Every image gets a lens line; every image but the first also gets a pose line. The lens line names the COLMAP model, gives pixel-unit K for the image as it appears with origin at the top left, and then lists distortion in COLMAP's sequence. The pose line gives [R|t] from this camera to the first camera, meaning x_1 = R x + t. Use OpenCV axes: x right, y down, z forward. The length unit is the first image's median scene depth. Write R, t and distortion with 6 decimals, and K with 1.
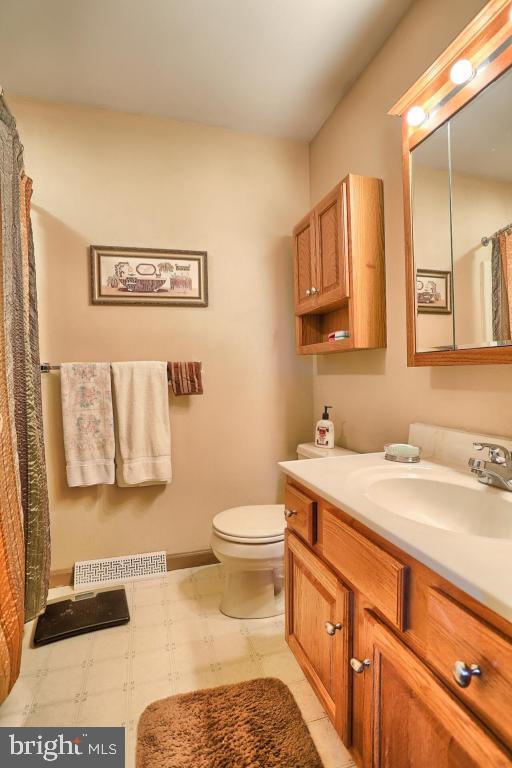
lens RADIAL K [[375.6, 0, 255.4], [0, 375.6, 384.3], [0, 0, 1]] dist [-0.061981, 0.021190]
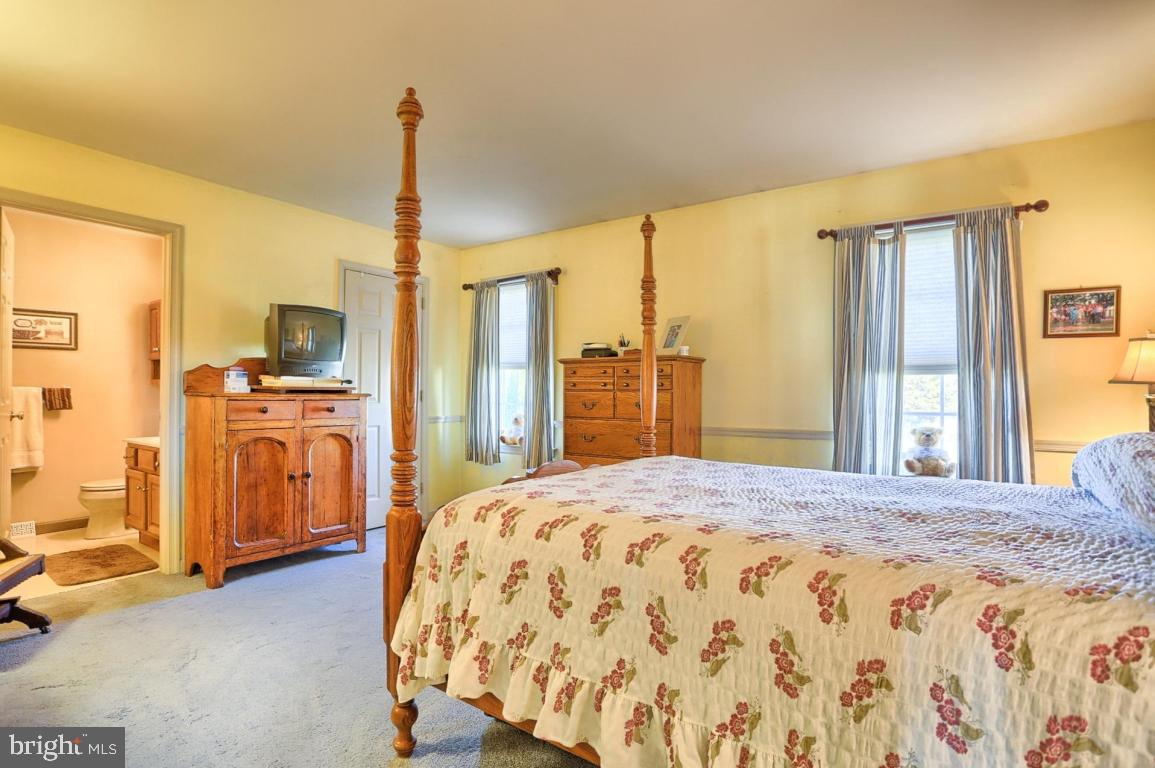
lens RADIAL K [[564.9, 0, 574.5], [0, 564.9, 391.4], [0, 0, 1]] dist [-0.061981, 0.021190]
pose [[0.792443, 0.017468, 0.609696, 0.127549], [0.000252, 0.999580, -0.028965, 0.018450], [-0.609946, 0.023107, 0.792106, -1.976190]]
